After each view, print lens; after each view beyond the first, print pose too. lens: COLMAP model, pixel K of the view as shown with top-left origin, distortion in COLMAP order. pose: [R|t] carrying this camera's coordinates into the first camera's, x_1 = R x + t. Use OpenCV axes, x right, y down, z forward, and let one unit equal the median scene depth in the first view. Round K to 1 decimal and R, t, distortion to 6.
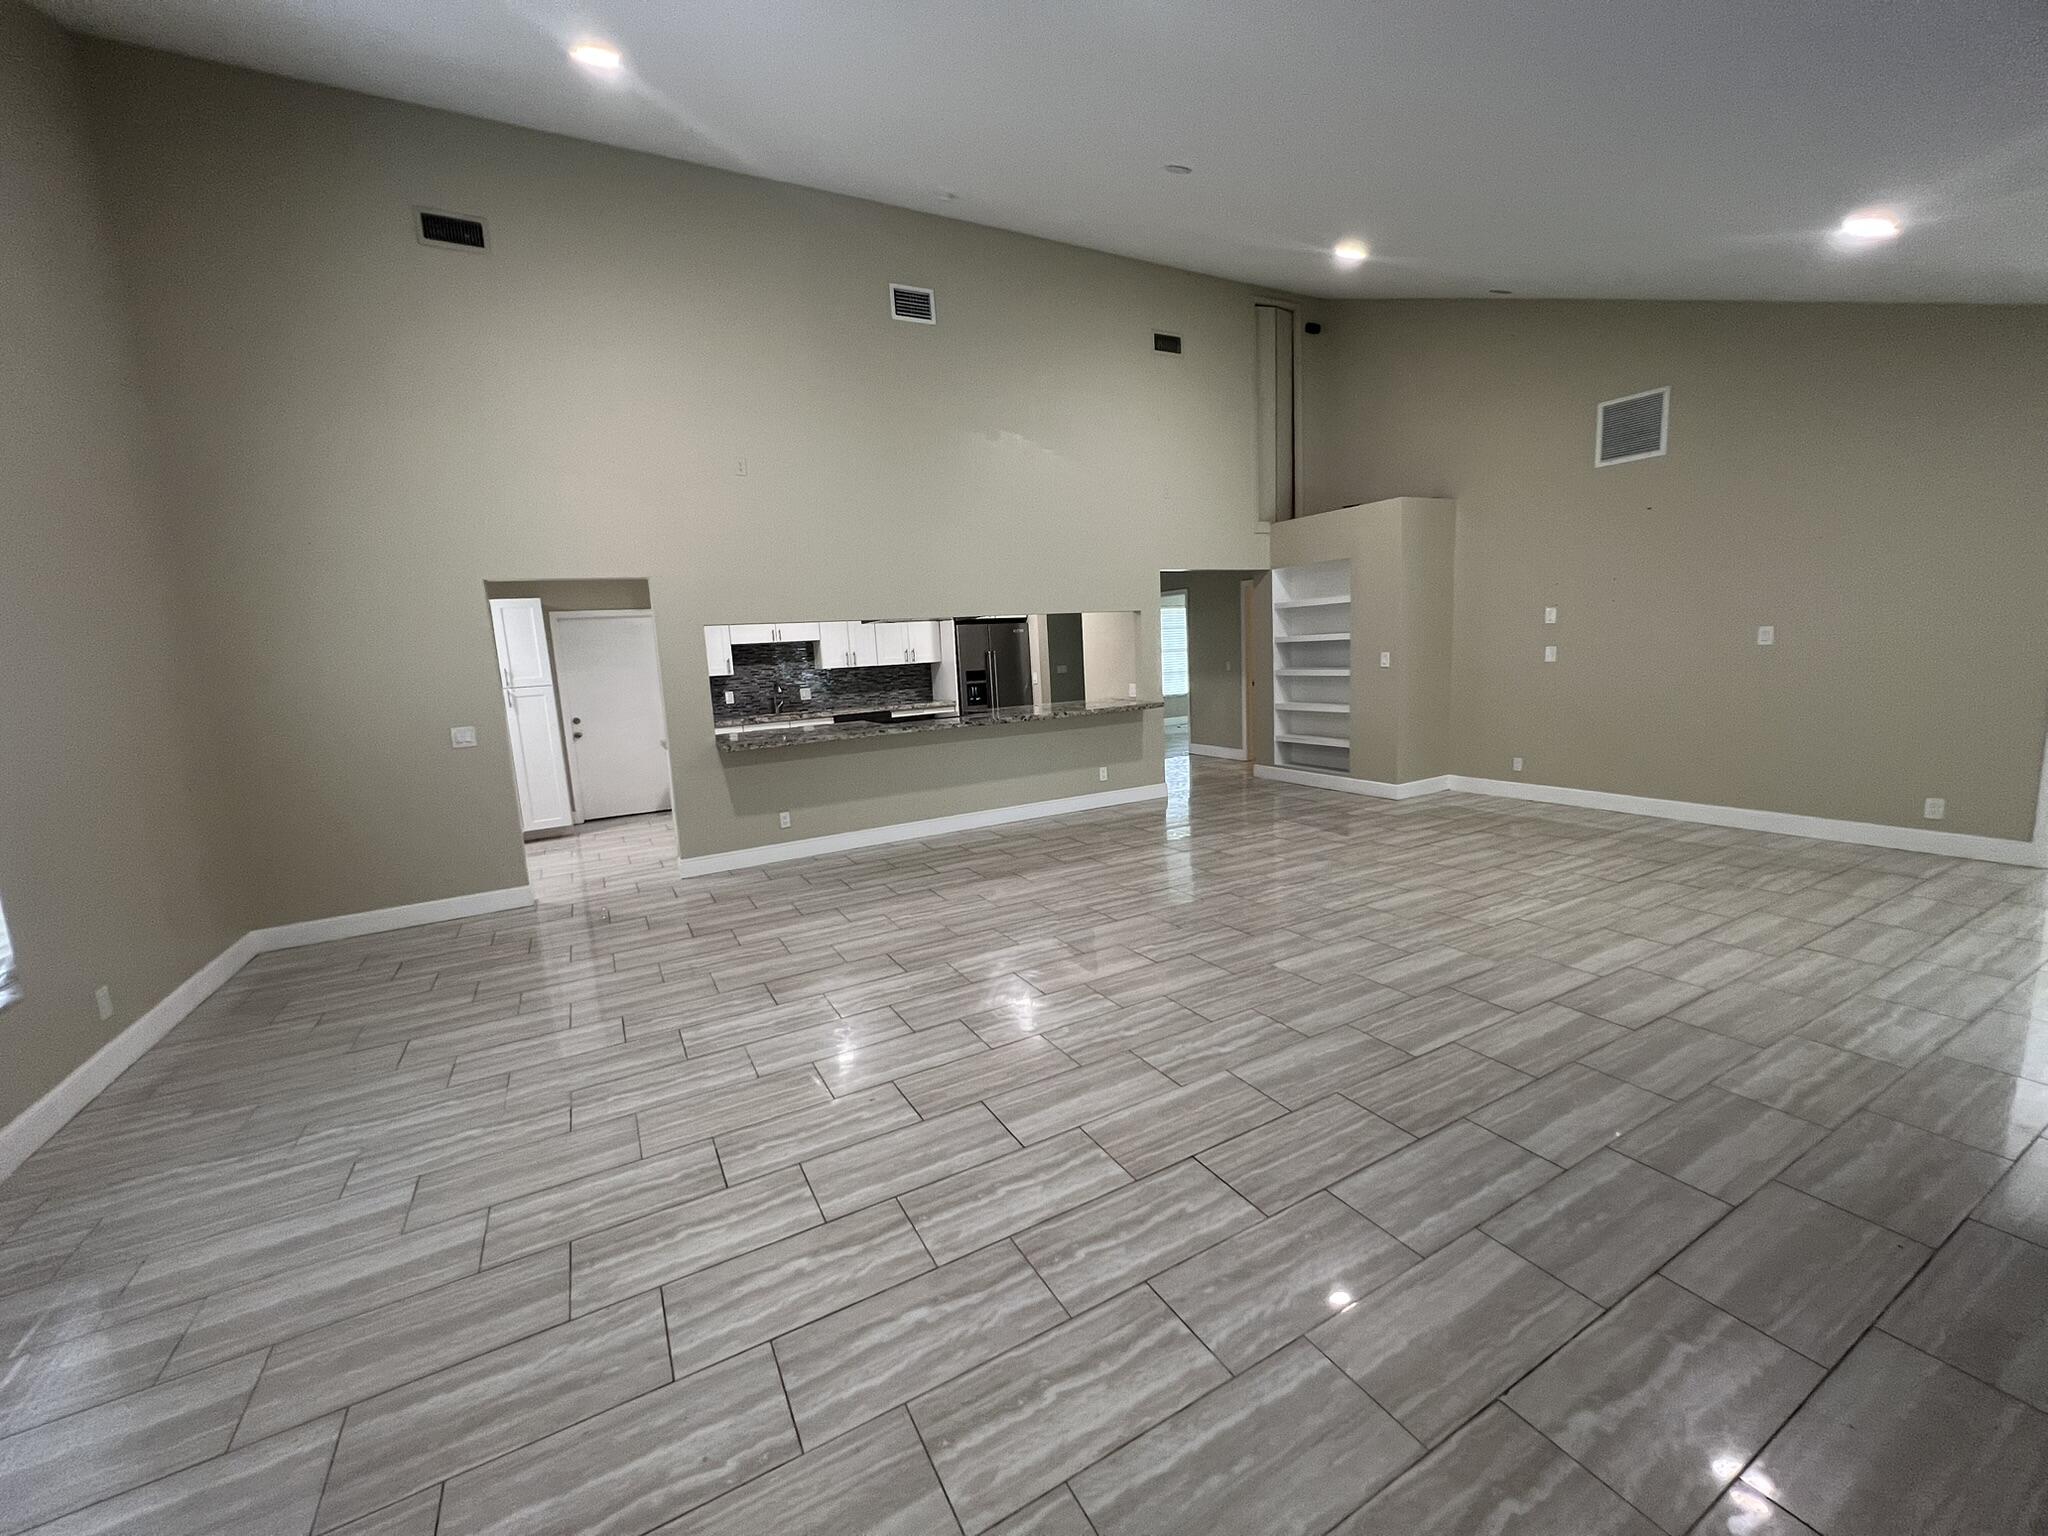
lens RADIAL K [[825.5, 0, 1016.9], [0, 825.5, 769.9], [0, 0, 1]] dist [0.001325, 0.000167]
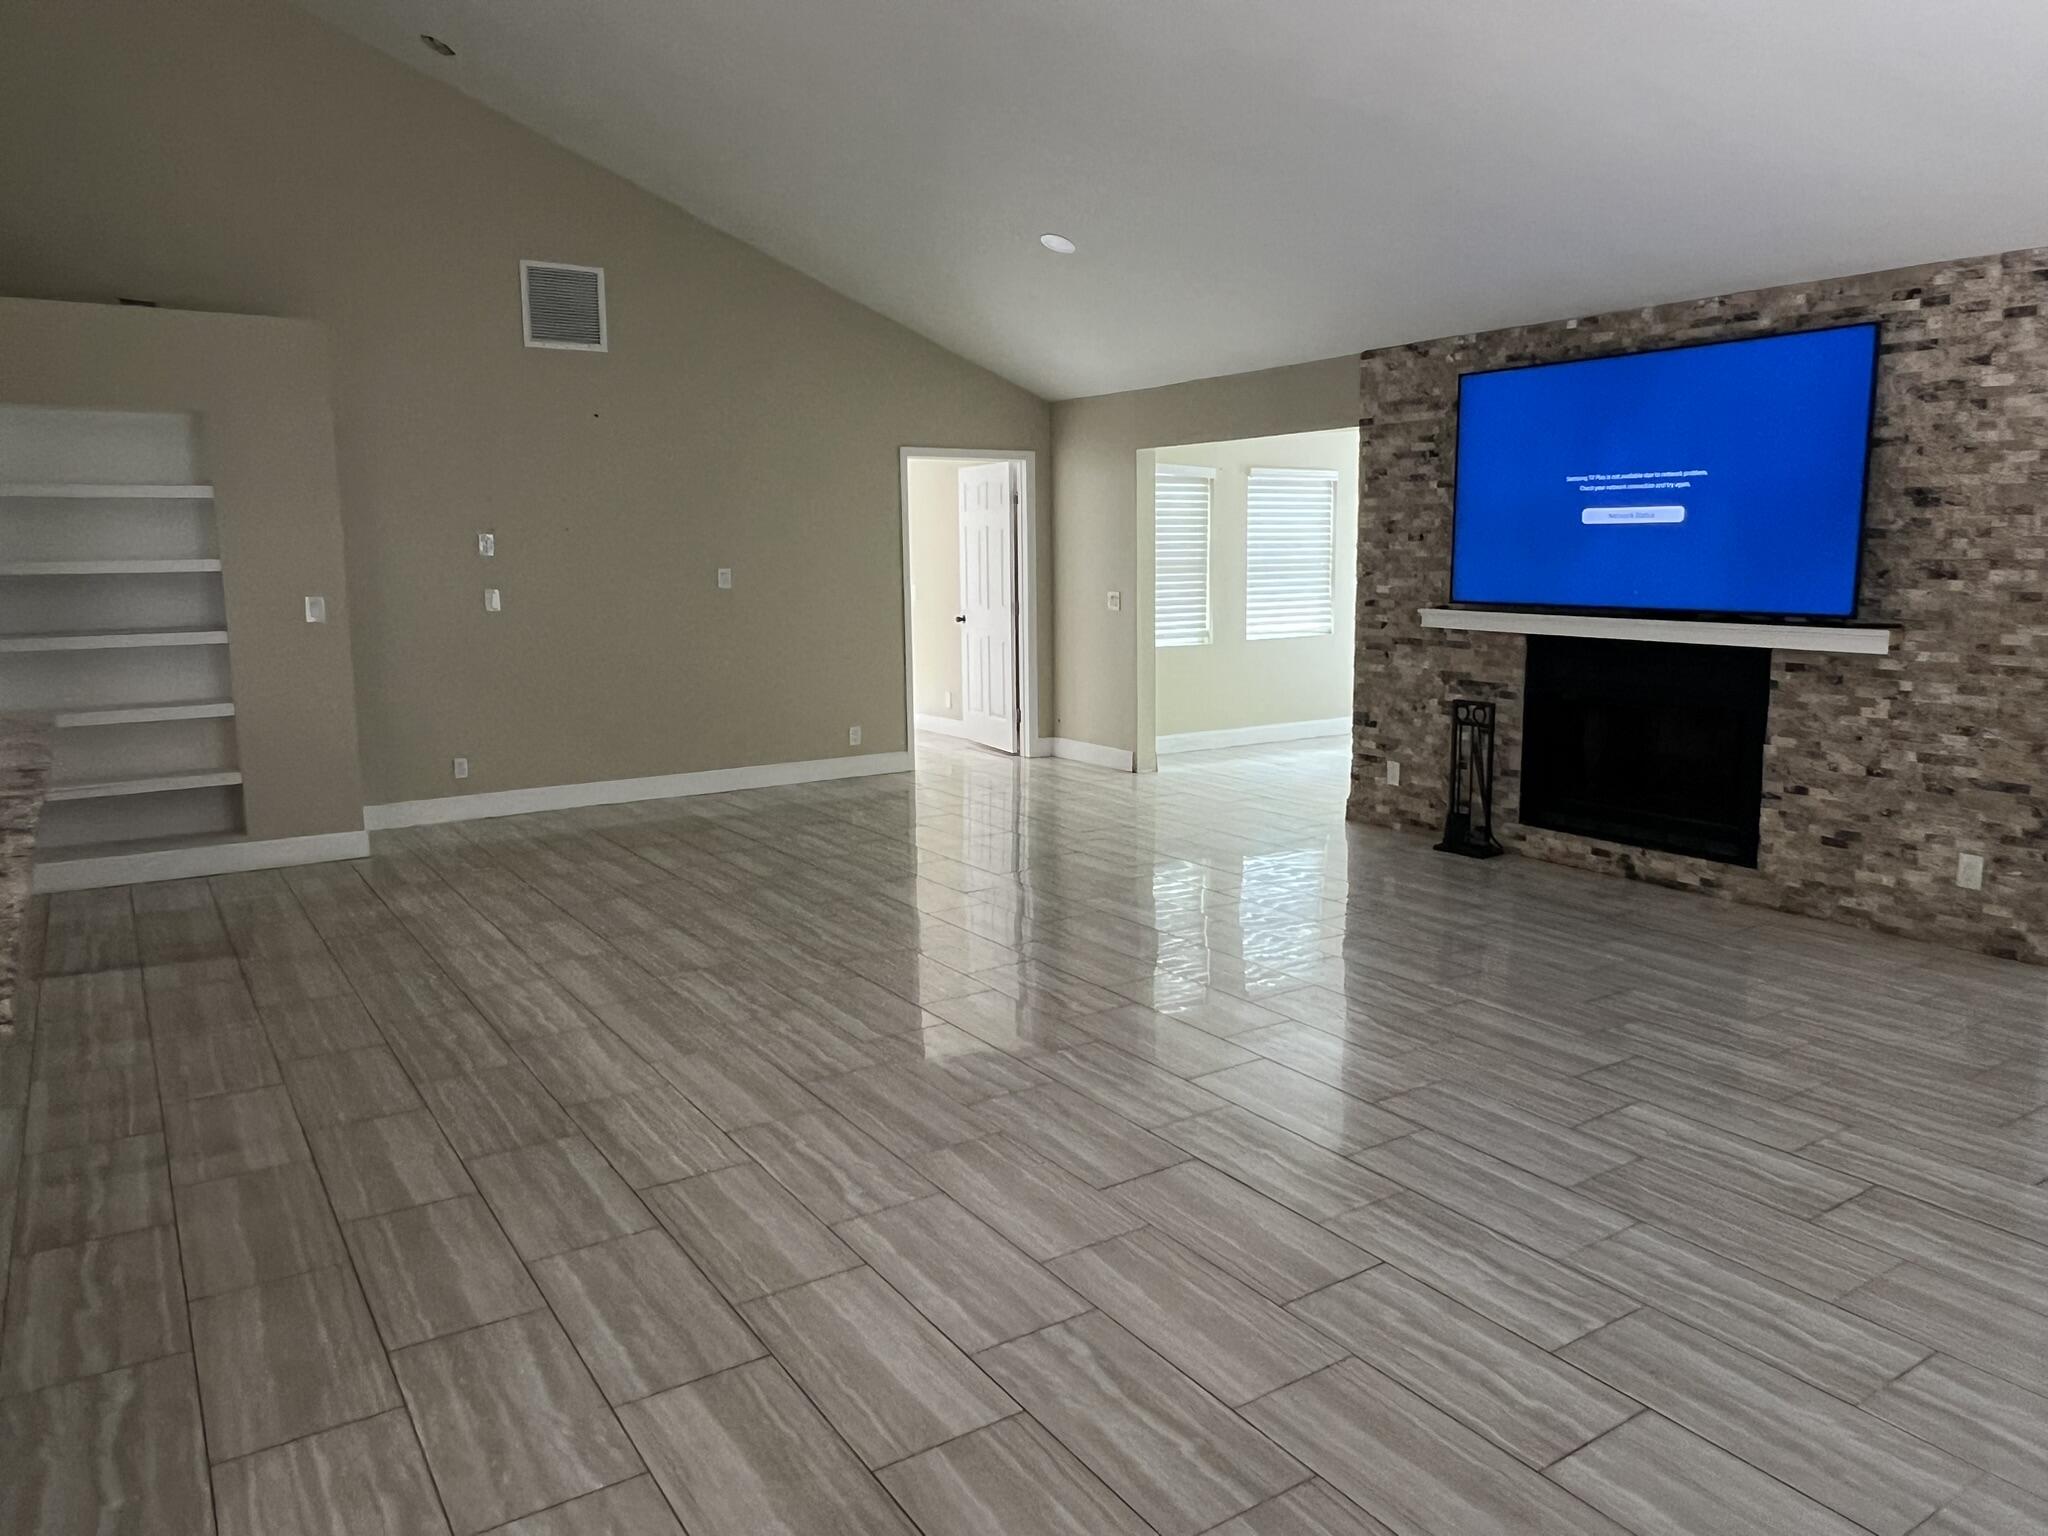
lens RADIAL K [[1427.6, 0, 1007.2], [0, 1427.6, 780.1], [0, 0, 1]] dist [-0.001070, -0.000786]
pose [[-0.086977, -0.109512, 0.990173, -0.779978], [0.160766, 0.979369, 0.122439, -0.092784], [-0.983153, 0.169836, -0.067577, 0.900753]]
